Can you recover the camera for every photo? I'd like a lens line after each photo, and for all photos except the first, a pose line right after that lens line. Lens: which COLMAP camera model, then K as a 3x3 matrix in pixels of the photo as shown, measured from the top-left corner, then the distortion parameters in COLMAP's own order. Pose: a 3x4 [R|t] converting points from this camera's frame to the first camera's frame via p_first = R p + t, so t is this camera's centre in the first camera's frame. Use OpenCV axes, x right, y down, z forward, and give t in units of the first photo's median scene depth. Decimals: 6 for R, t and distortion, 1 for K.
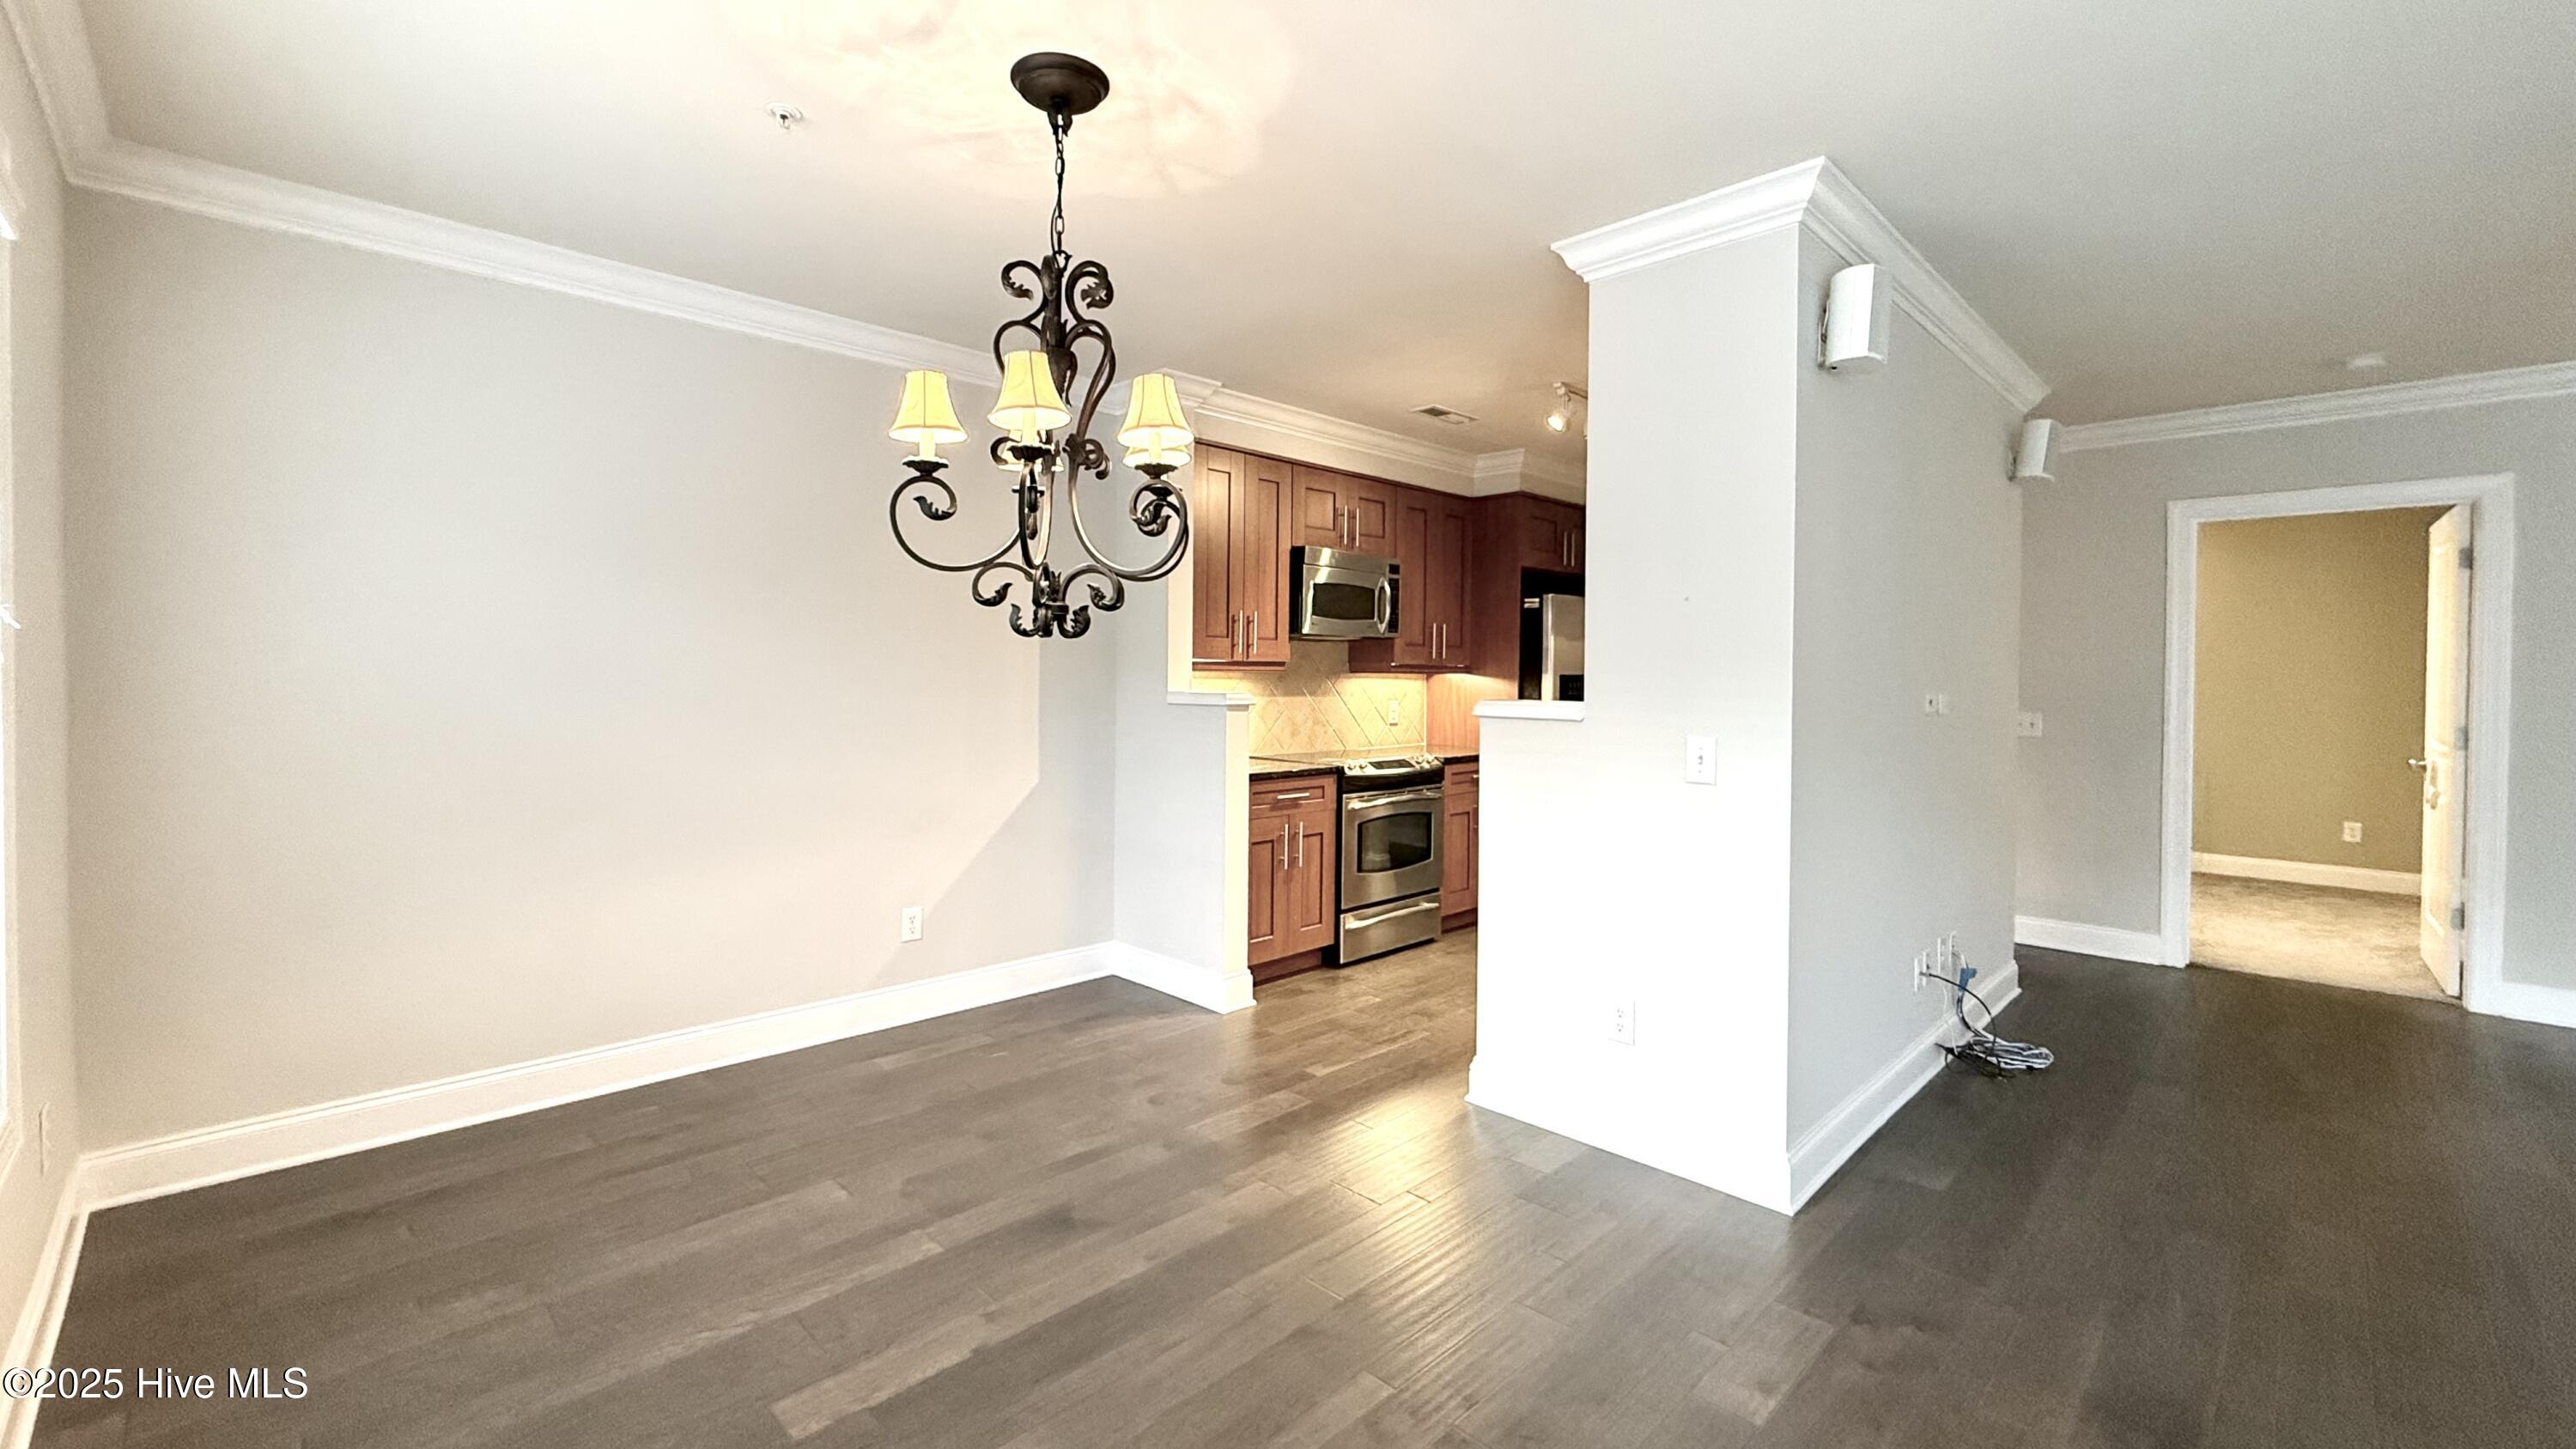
lens RADIAL K [[1039.8, 0, 1281.9], [0, 1039.8, 680.3], [0, 0, 1]] dist [-0.001049, -0.000247]
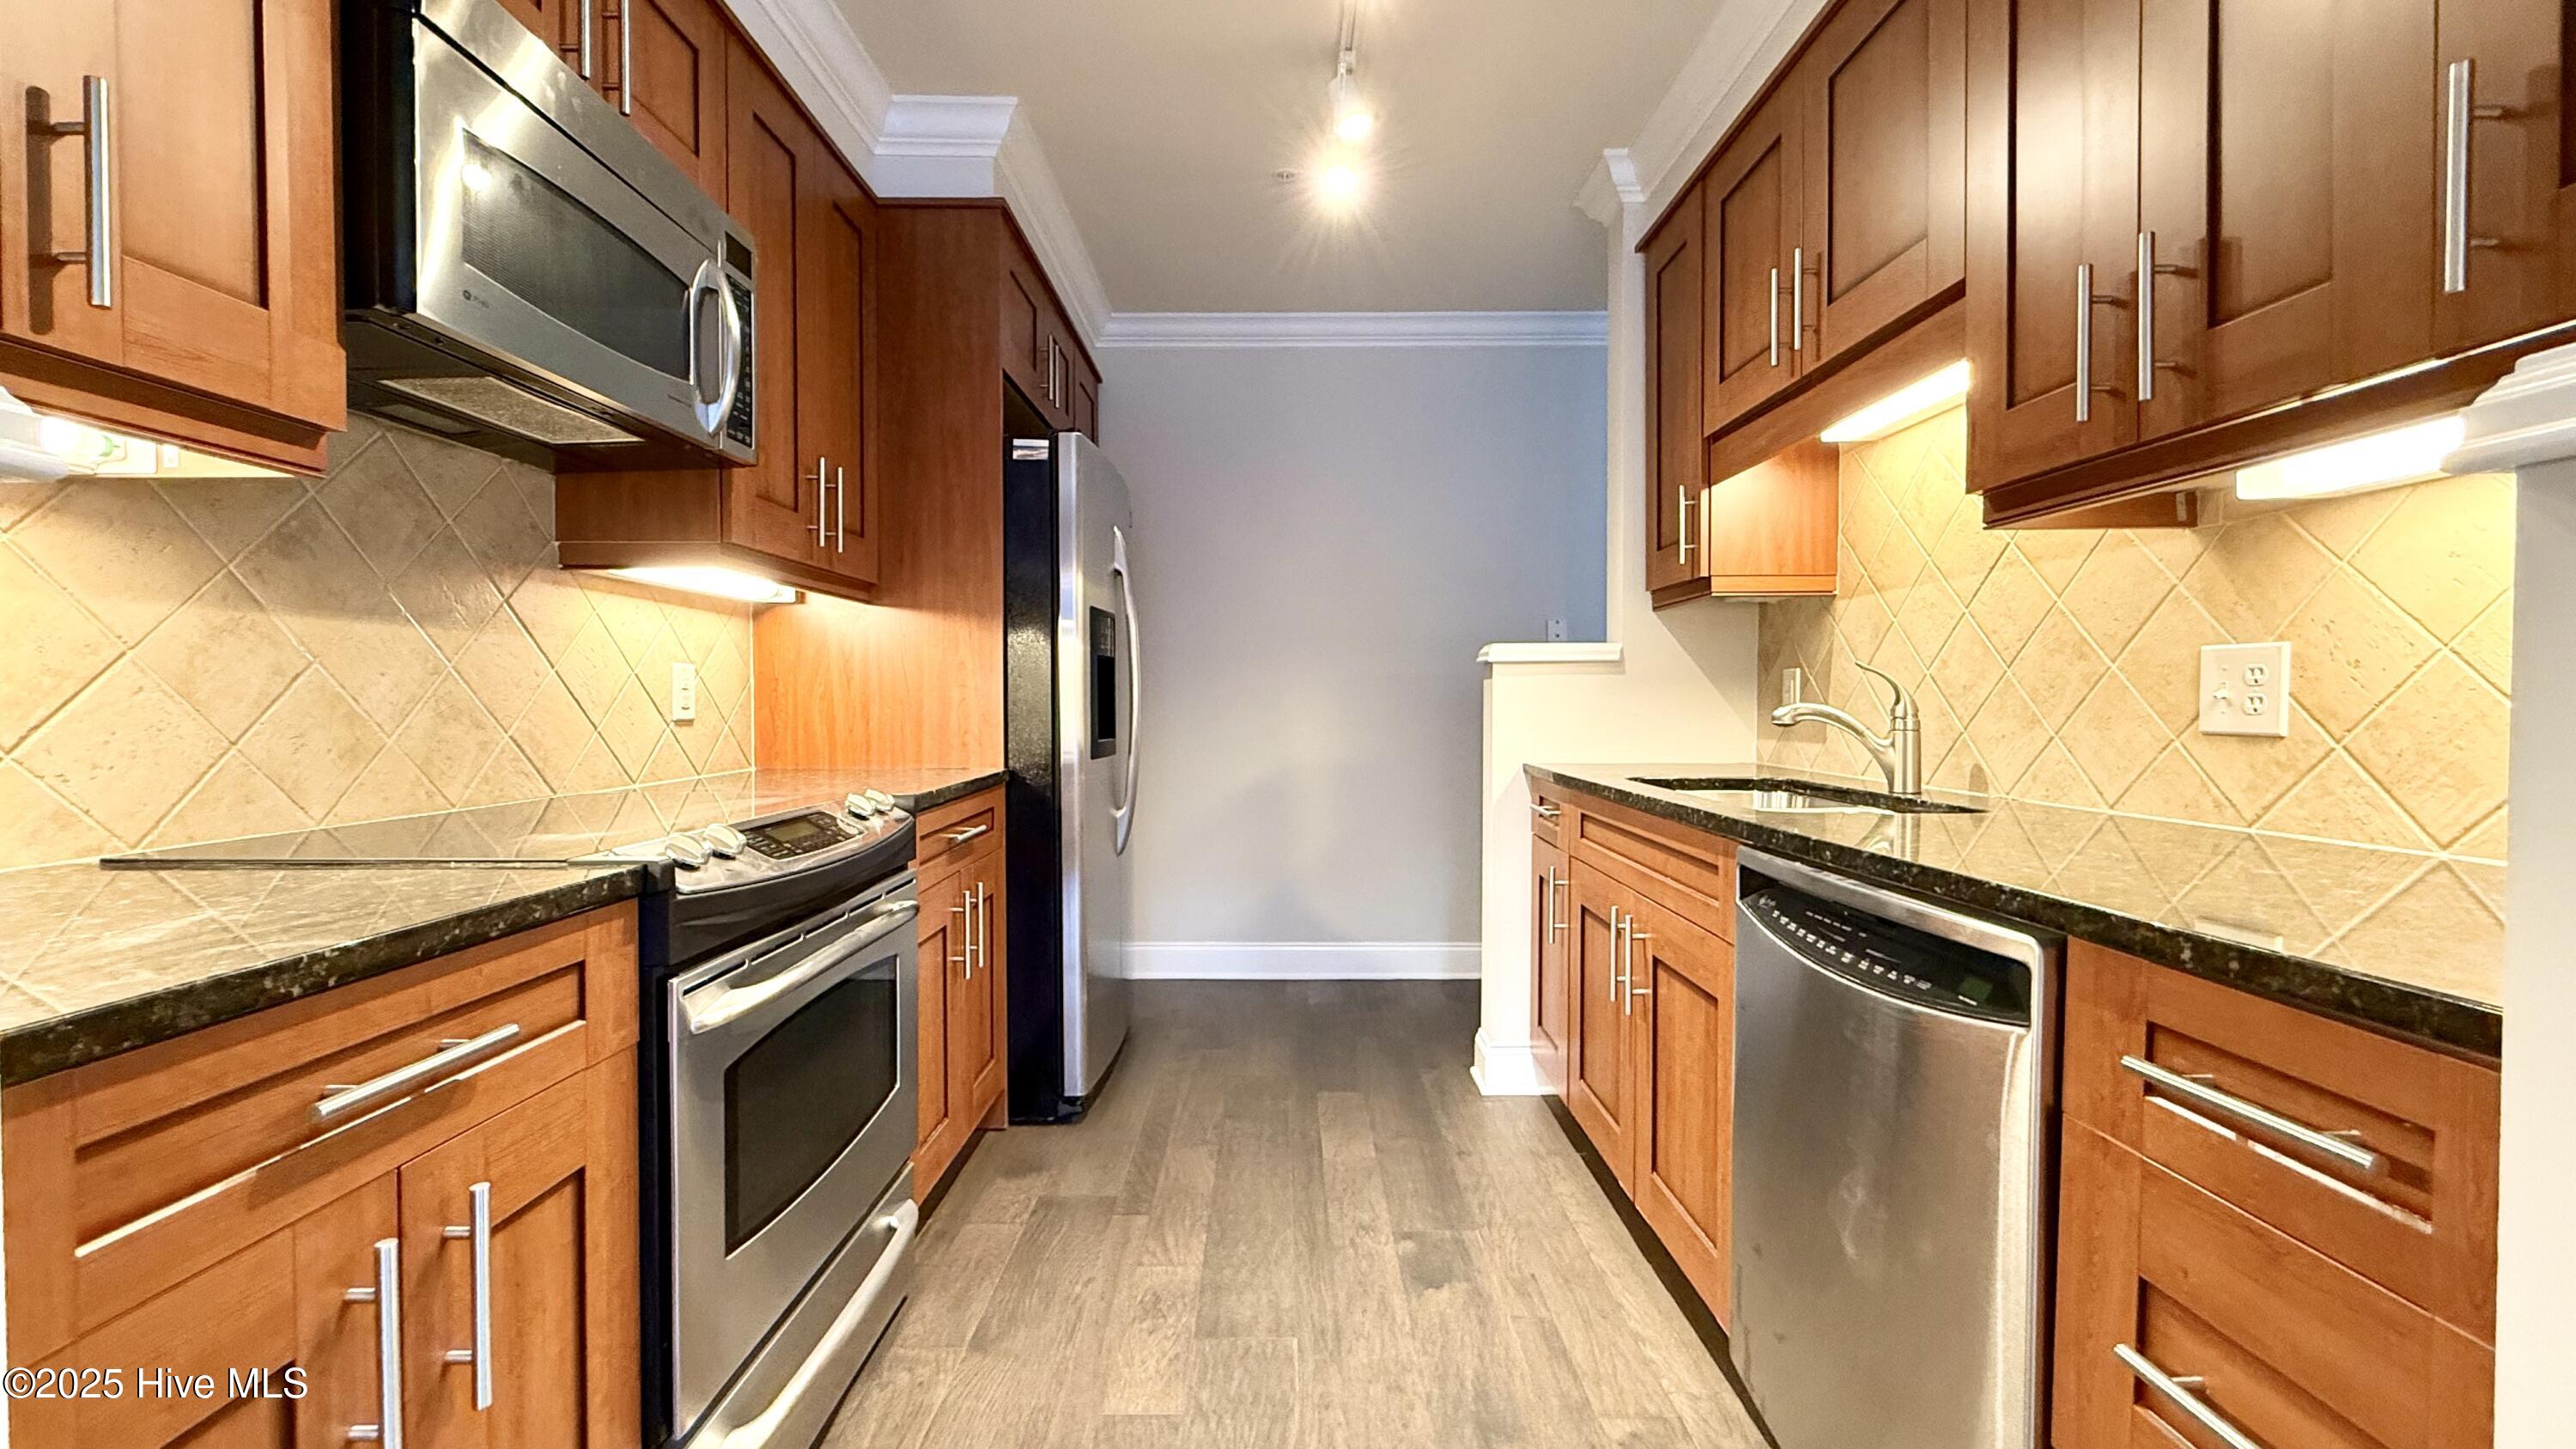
lens RADIAL K [[1024.8, 0, 1280.5], [0, 1024.8, 717.5], [0, 0, 1]] dist [-0.000863, -0.000049]
pose [[0.703837, -0.023509, 0.709972, -0.009957], [0.013442, 0.999714, 0.019776, 0.046713], [-0.710234, -0.004376, 0.703952, 0.745892]]
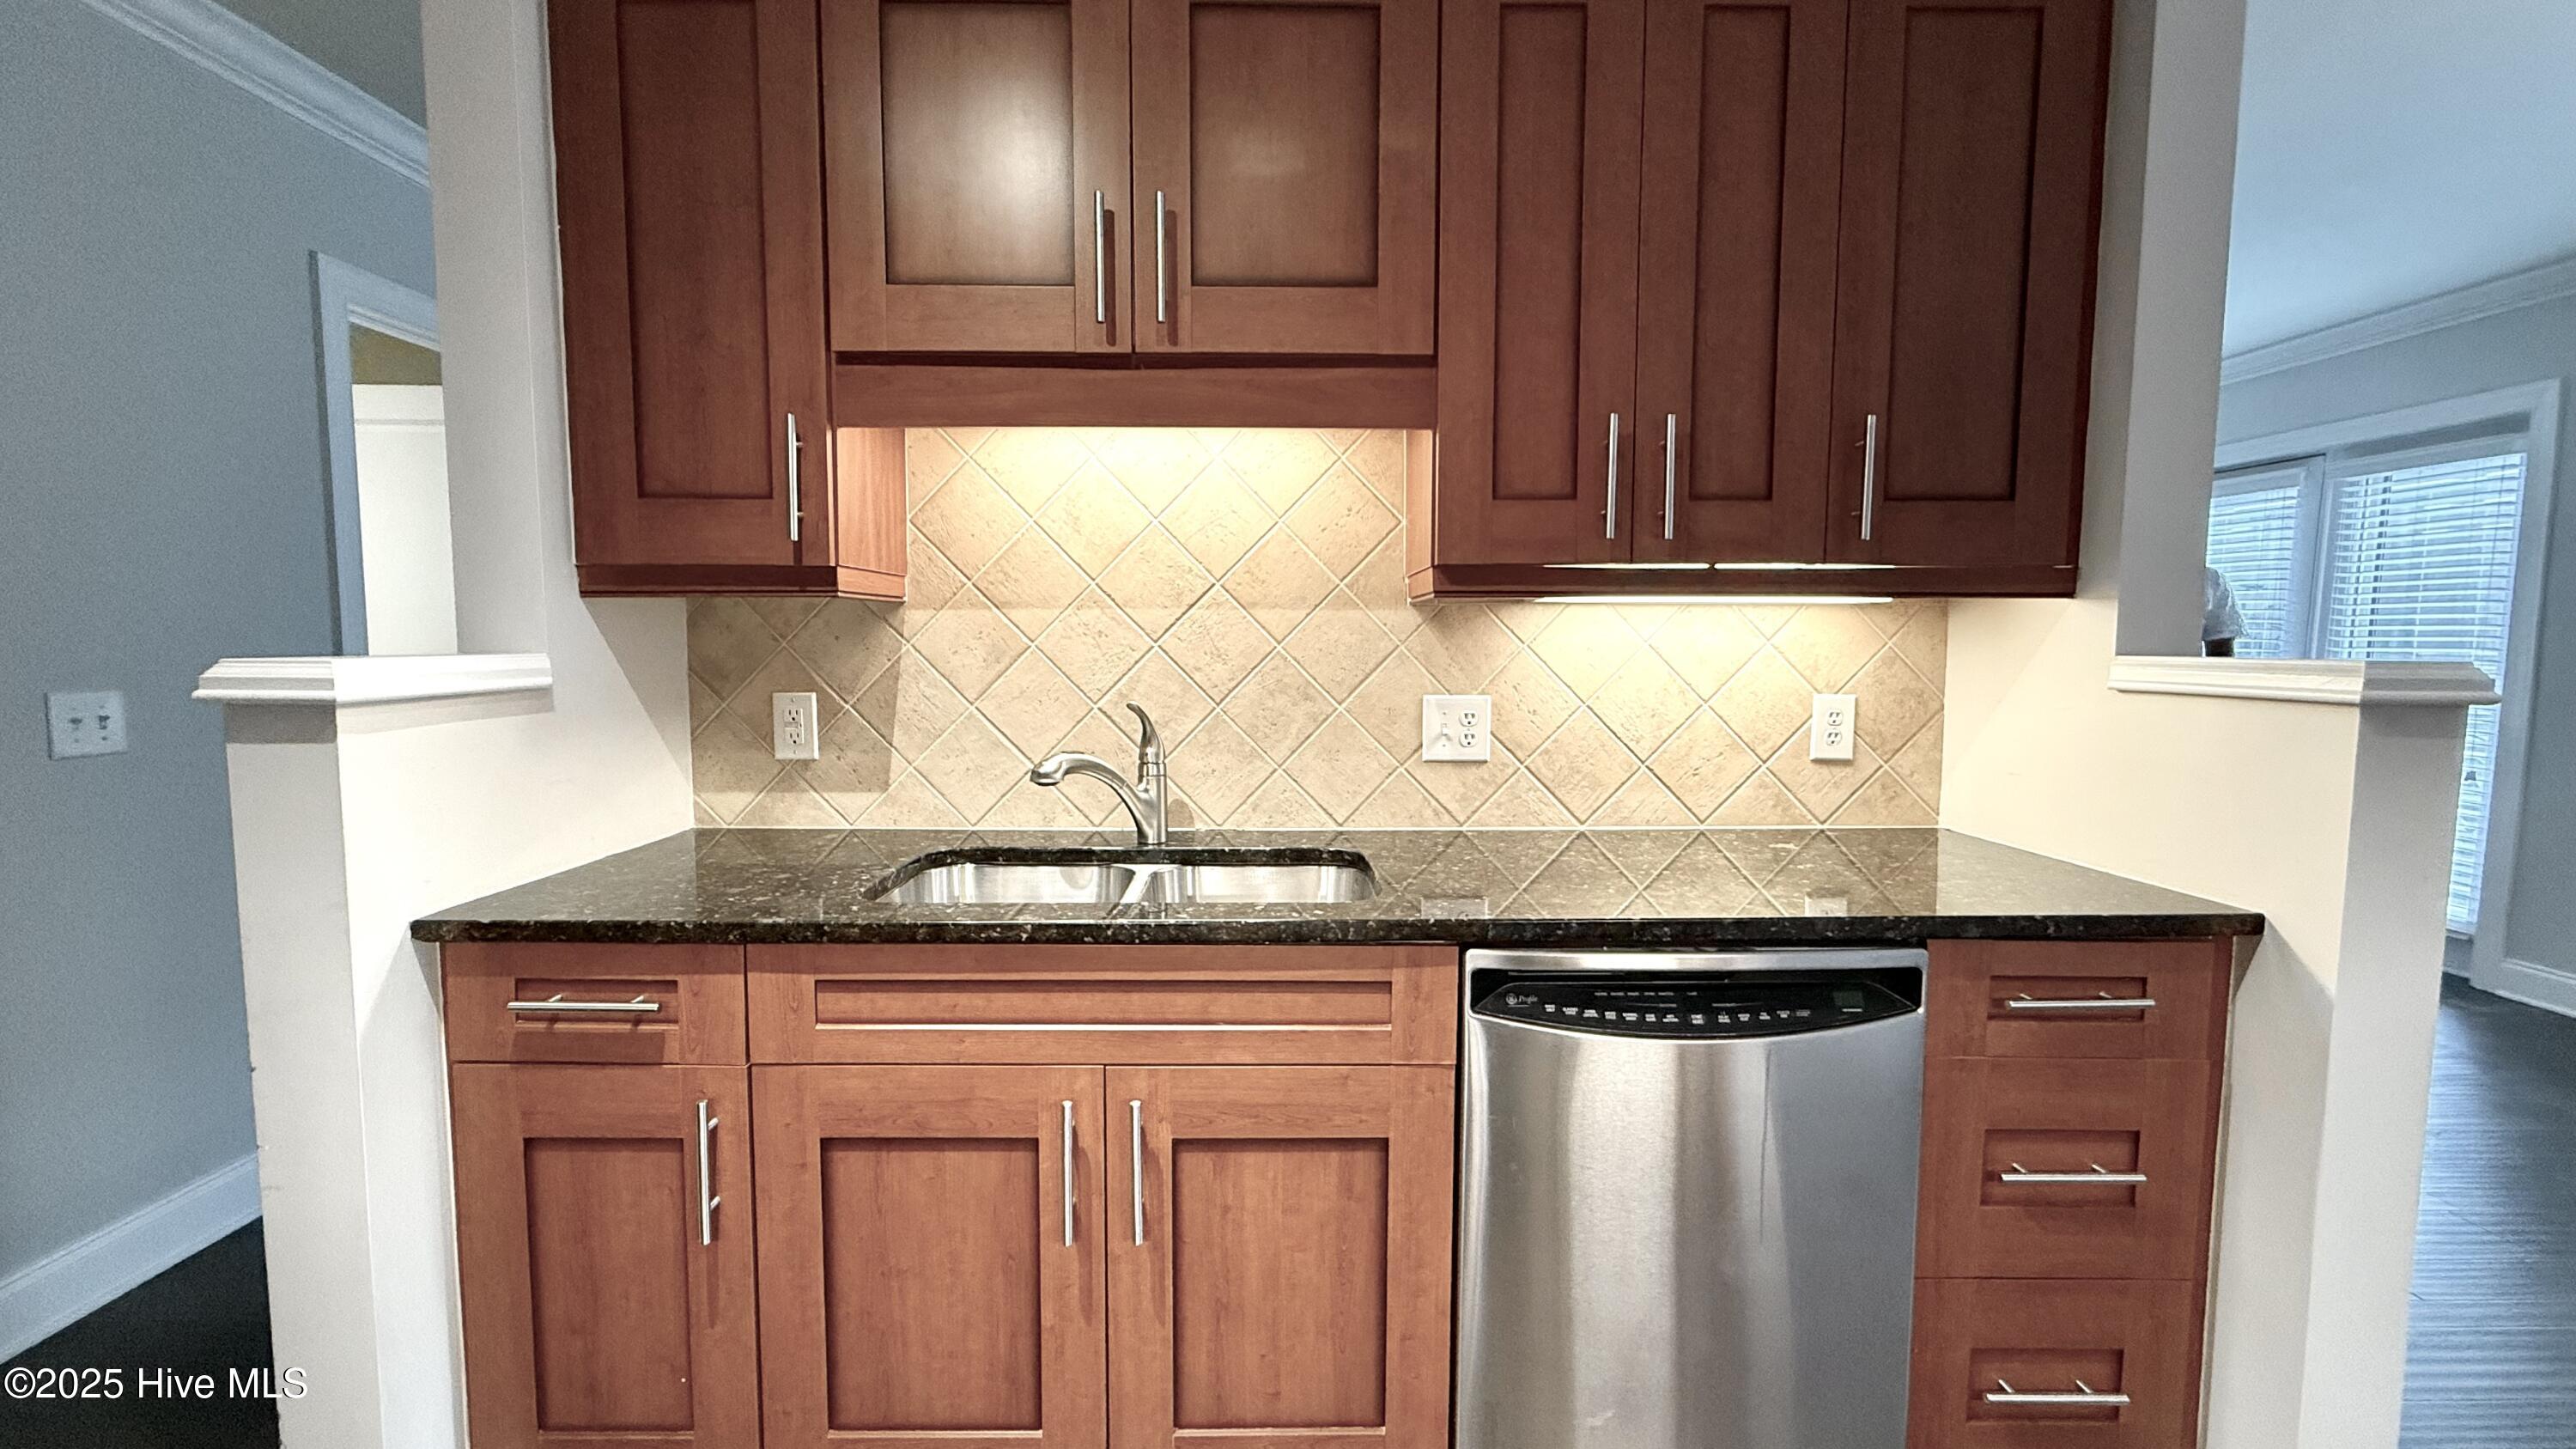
lens RADIAL K [[1024.8, 0, 1280.5], [0, 1024.8, 717.5], [0, 0, 1]] dist [-0.000863, -0.000049]
pose [[-0.716427, -0.065082, 0.694620, 0.170292], [-0.004494, 0.996049, 0.088689, 0.006197], [-0.697648, 0.060418, -0.713889, 1.112941]]
